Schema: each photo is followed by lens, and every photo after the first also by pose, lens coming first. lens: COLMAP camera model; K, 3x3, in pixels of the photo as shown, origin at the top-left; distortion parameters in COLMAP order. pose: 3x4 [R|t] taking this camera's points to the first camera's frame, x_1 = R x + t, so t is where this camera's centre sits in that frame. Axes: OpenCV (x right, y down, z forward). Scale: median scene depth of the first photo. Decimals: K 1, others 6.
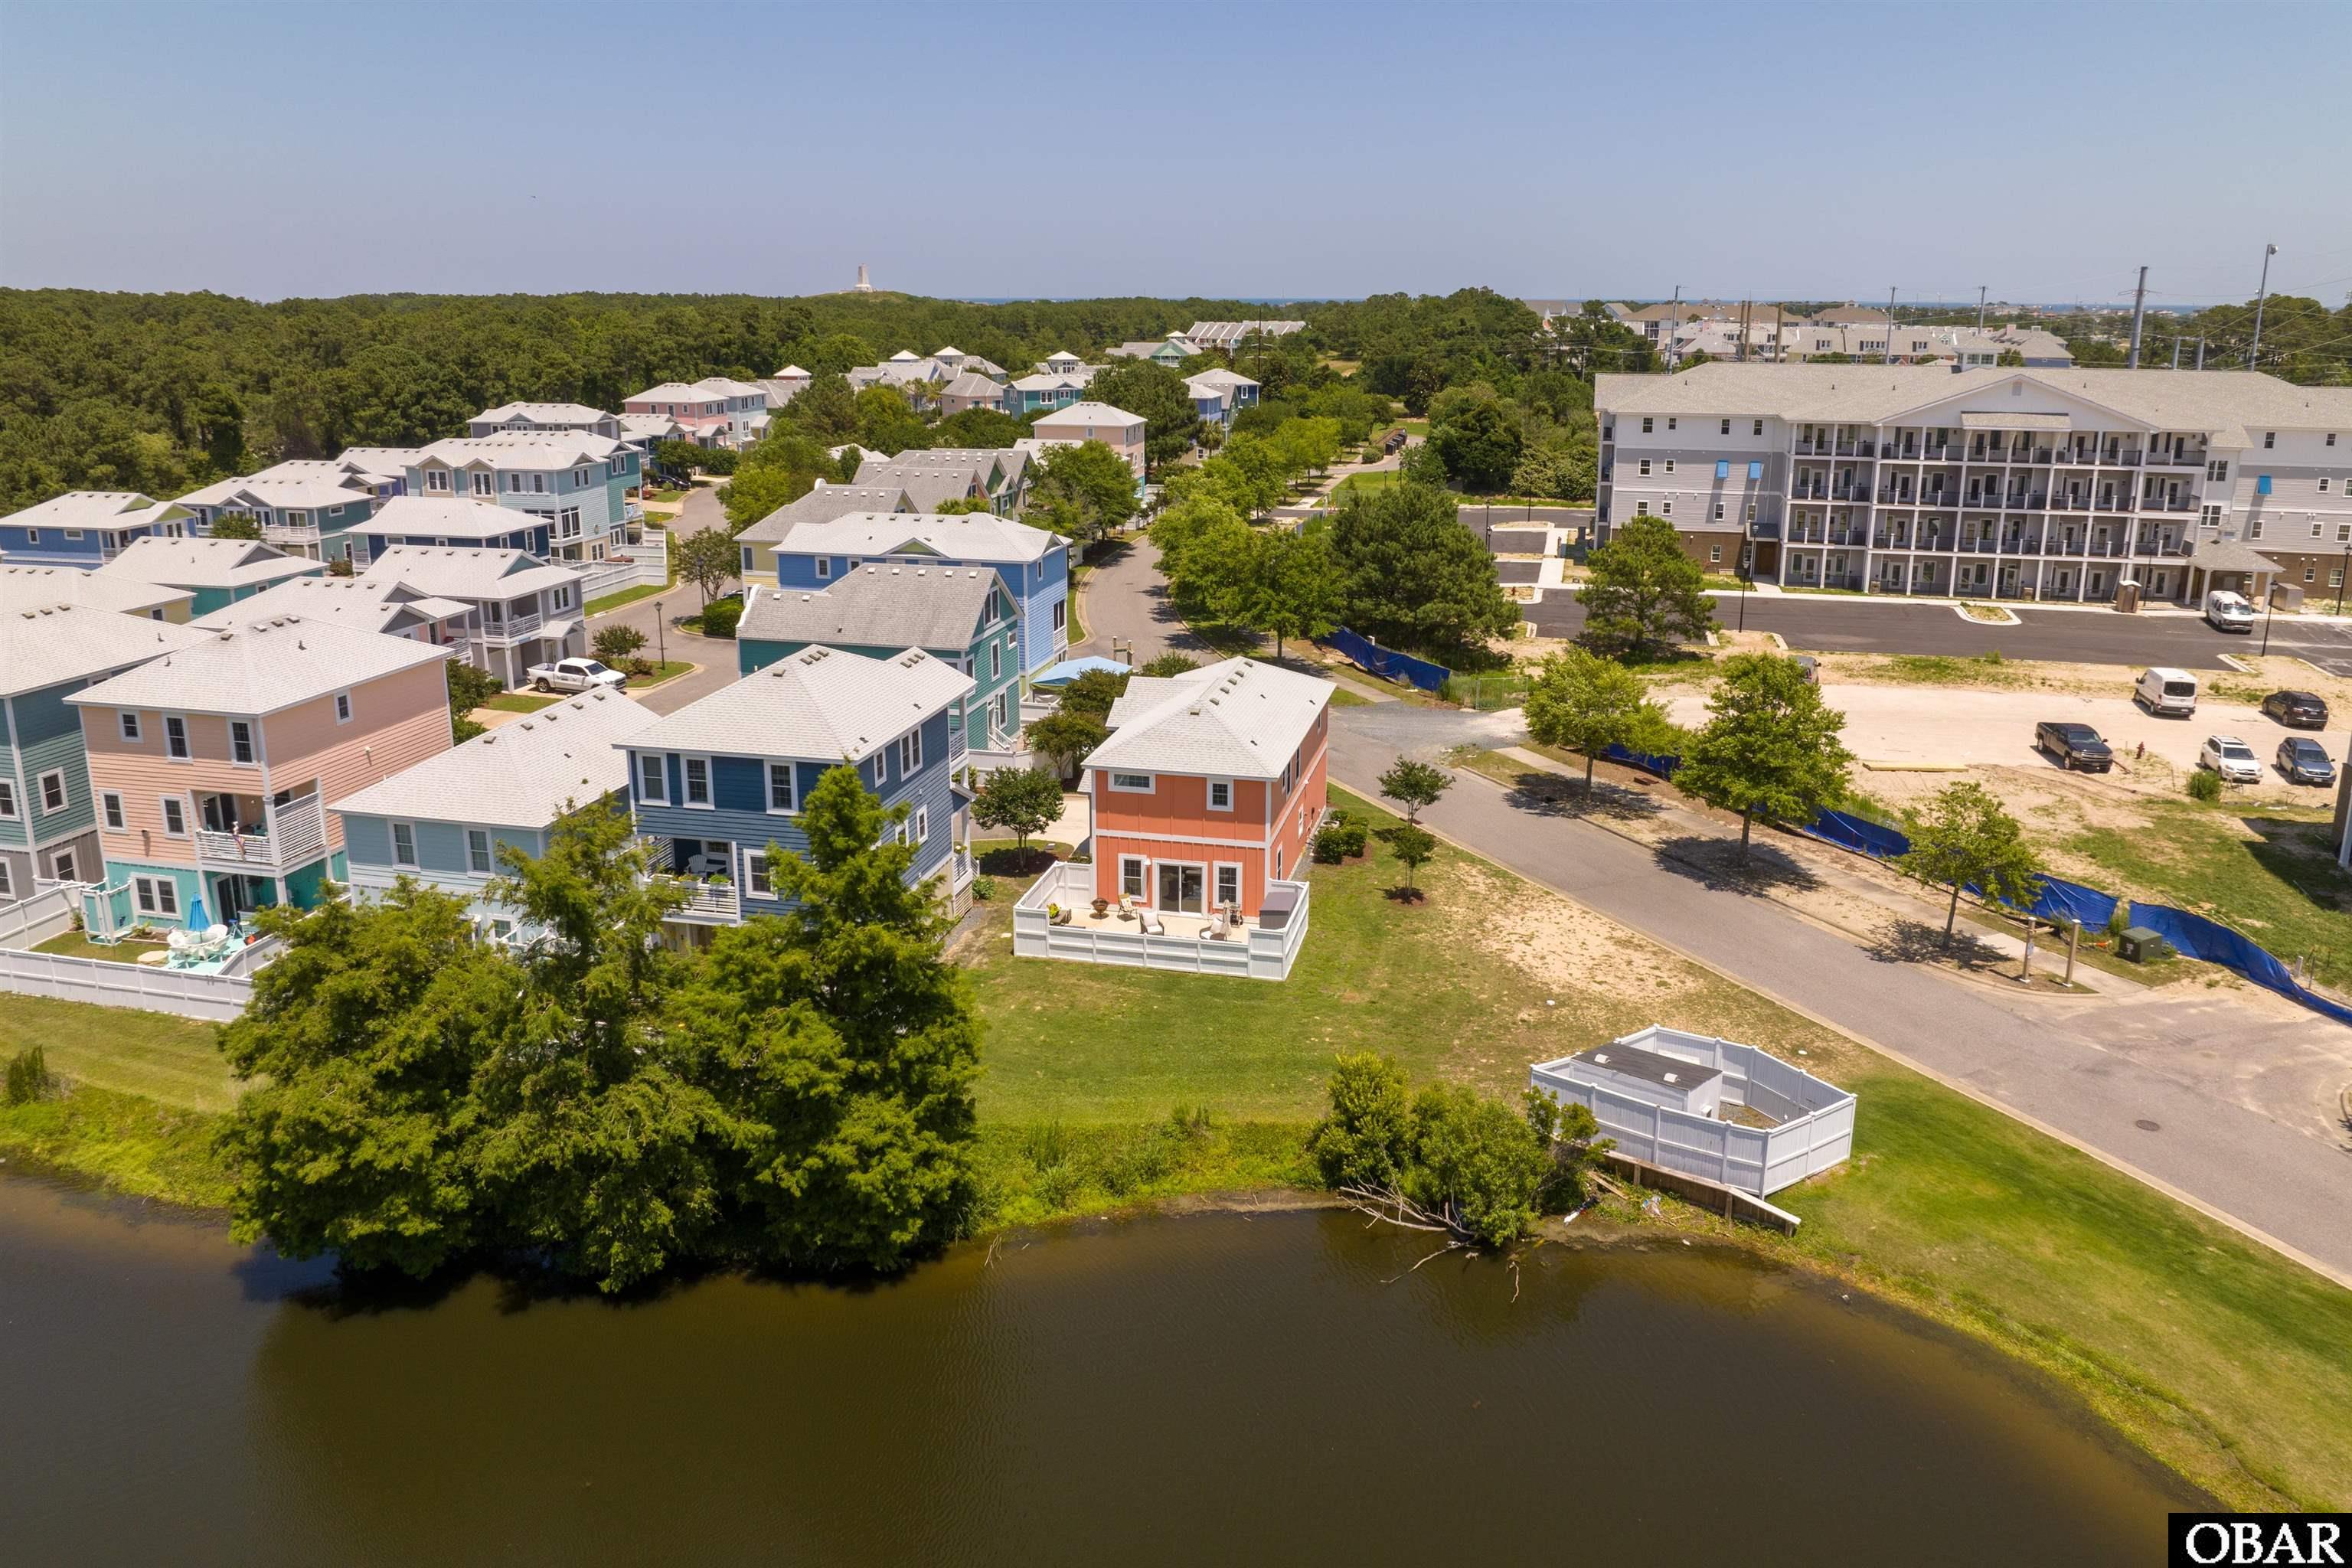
lens RADIAL K [[1638.3, 0, 1176.3], [0, 1638.3, 771.2], [0, 0, 1]] dist [-0.041922, 0.010108]
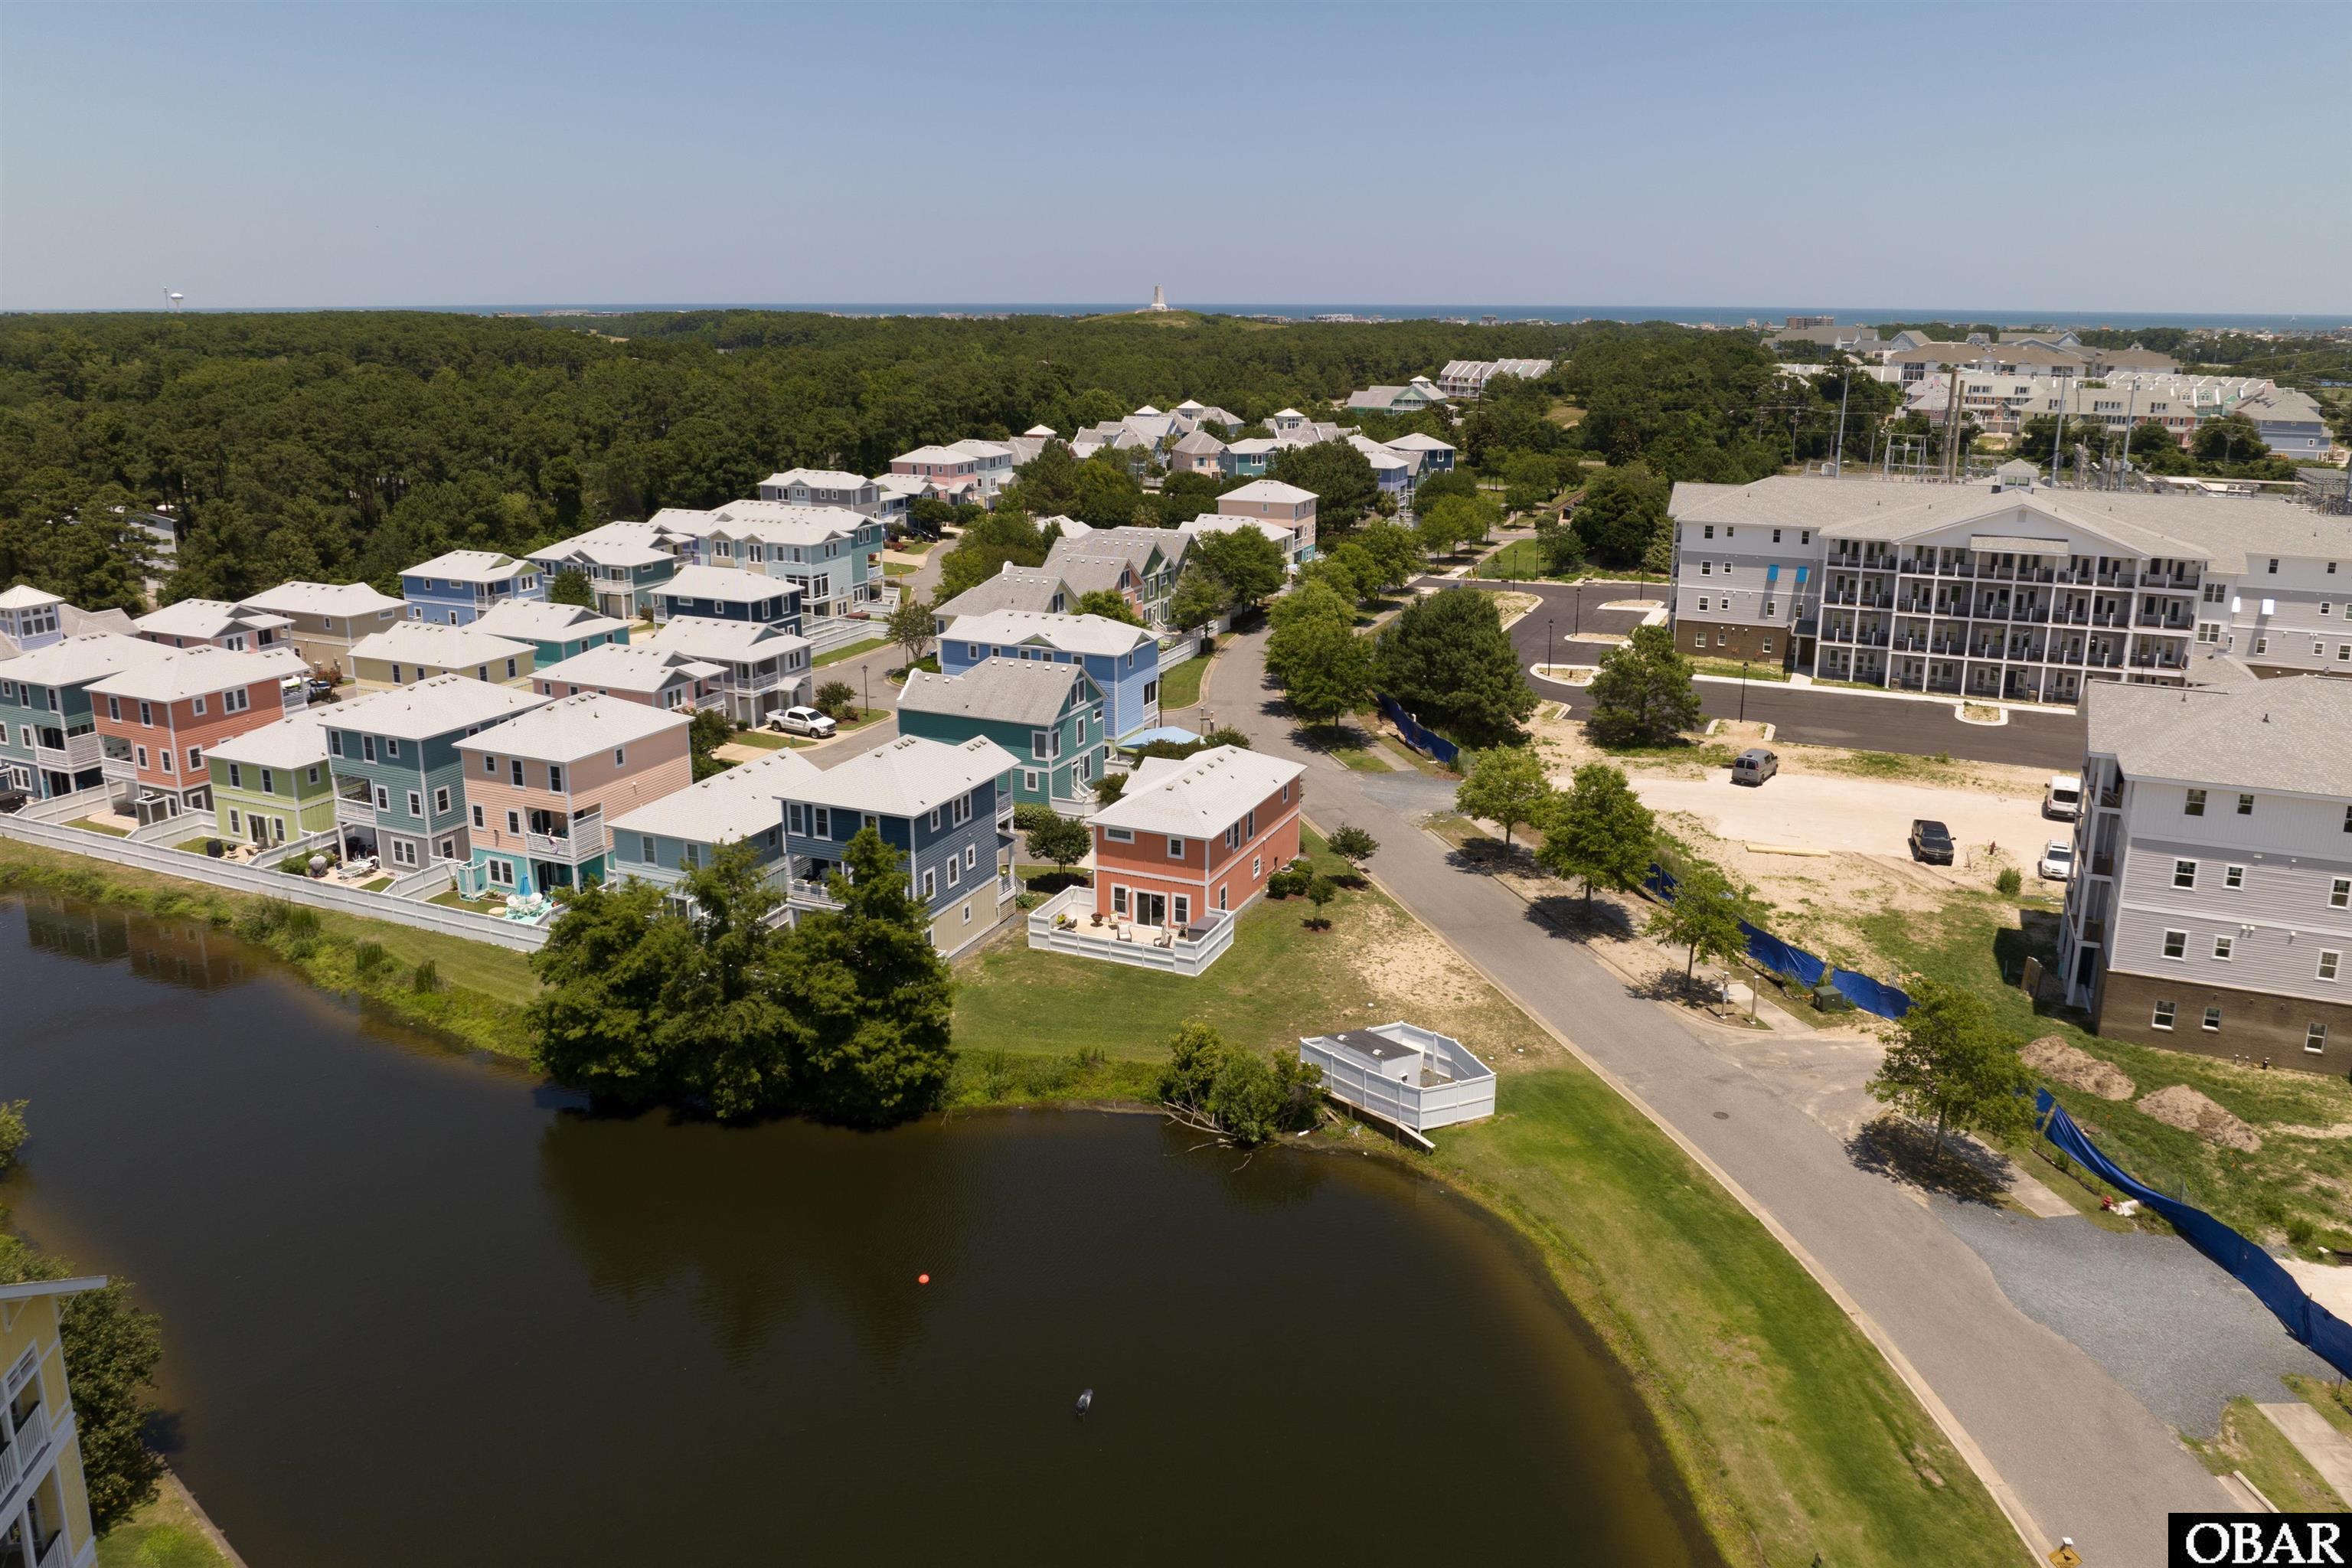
lens RADIAL K [[1678.5, 0, 1176.0], [0, 1678.5, 784.0], [0, 0, 1]] dist [-0.013440, -0.002741]
pose [[0.981808, 0.052257, -0.182541, 0.266113], [-0.051151, 0.998633, 0.010766, -0.052032], [0.182854, -0.001233, 0.983139, -0.420105]]
